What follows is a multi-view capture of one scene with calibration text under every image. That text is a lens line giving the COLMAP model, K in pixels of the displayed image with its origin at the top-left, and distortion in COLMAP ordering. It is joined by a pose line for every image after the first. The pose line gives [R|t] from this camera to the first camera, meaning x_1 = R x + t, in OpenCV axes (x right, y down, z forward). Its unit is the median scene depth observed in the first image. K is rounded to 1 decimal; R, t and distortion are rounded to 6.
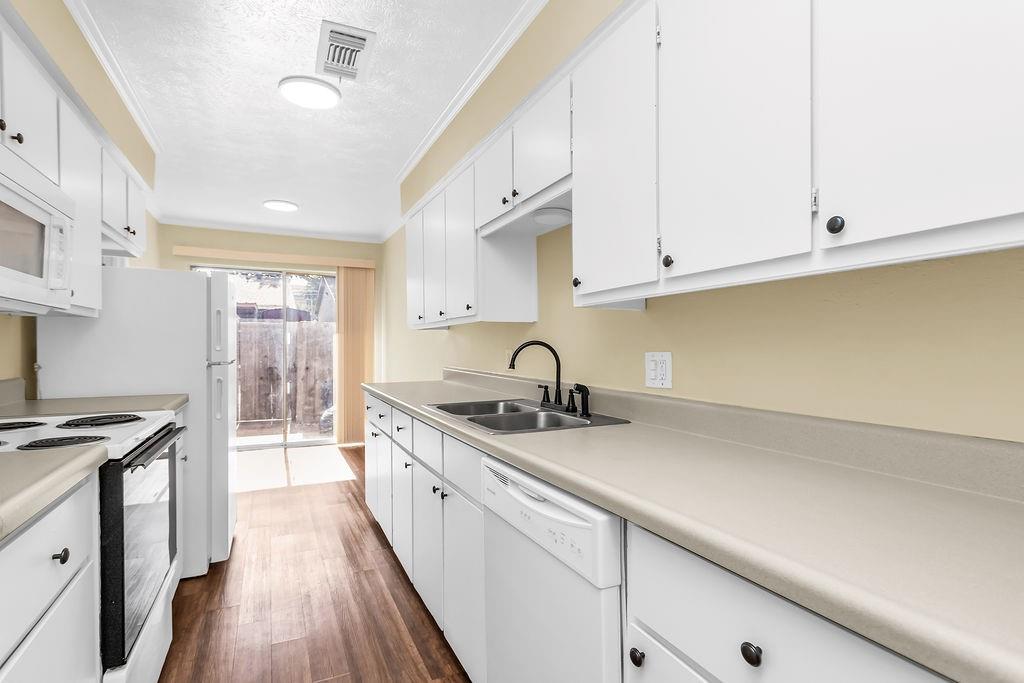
lens RADIAL K [[496.6, 0, 508.8], [0, 496.6, 338.6], [0, 0, 1]] dist [0.000166, 0.000665]
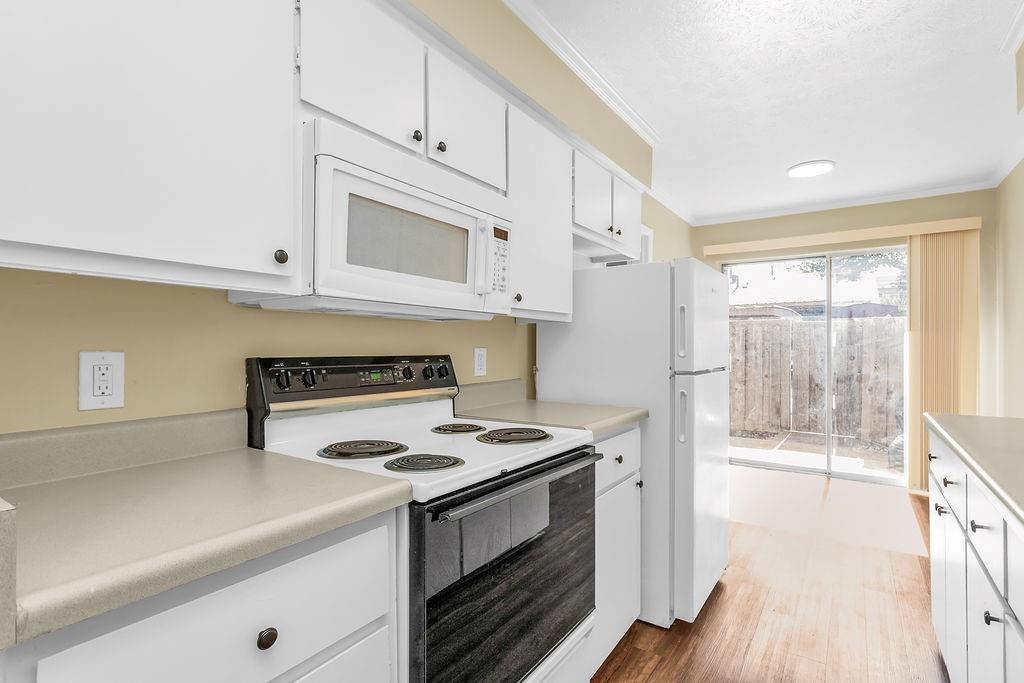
lens RADIAL K [[494.7, 0, 508.0], [0, 494.7, 346.2], [0, 0, 1]] dist [-0.000673, 0.000671]
pose [[0.488251, 0.000269, -0.872703, -0.012542], [0.011480, 0.999911, 0.006731, -0.000901], [0.872628, -0.013305, 0.488205, 0.194409]]
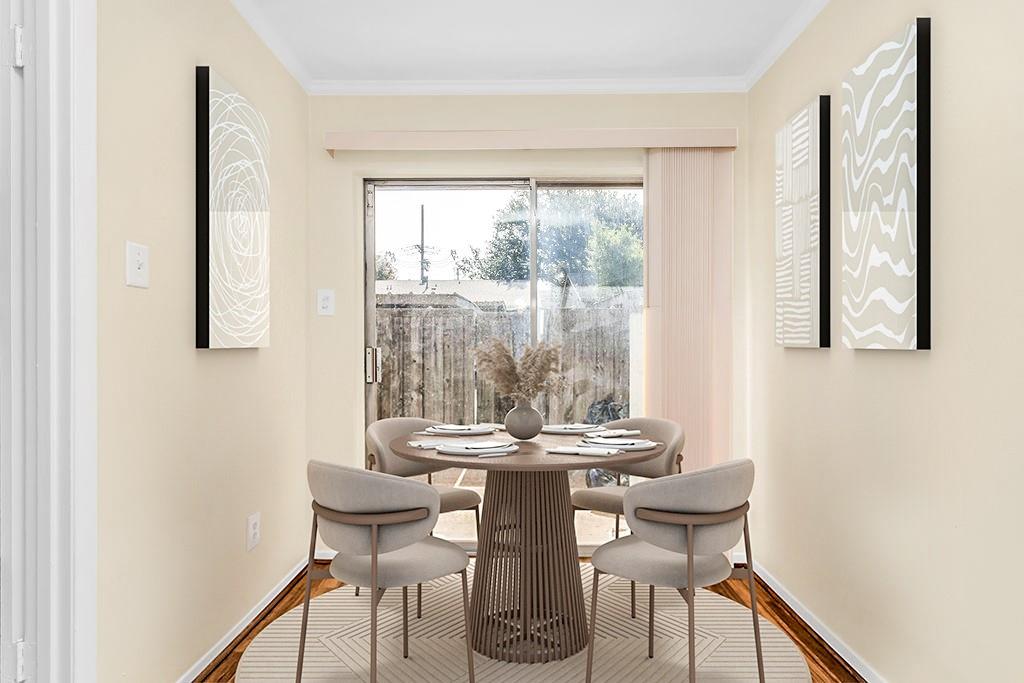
lens RADIAL K [[496.6, 0, 508.8], [0, 496.6, 338.6], [0, 0, 1]] dist [0.000166, 0.000665]
pose [[0.891967, -0.011179, -0.451962, -0.319174], [0.008404, 0.999931, -0.008147, 0.022765], [0.452022, 0.003469, 0.892000, 0.694228]]
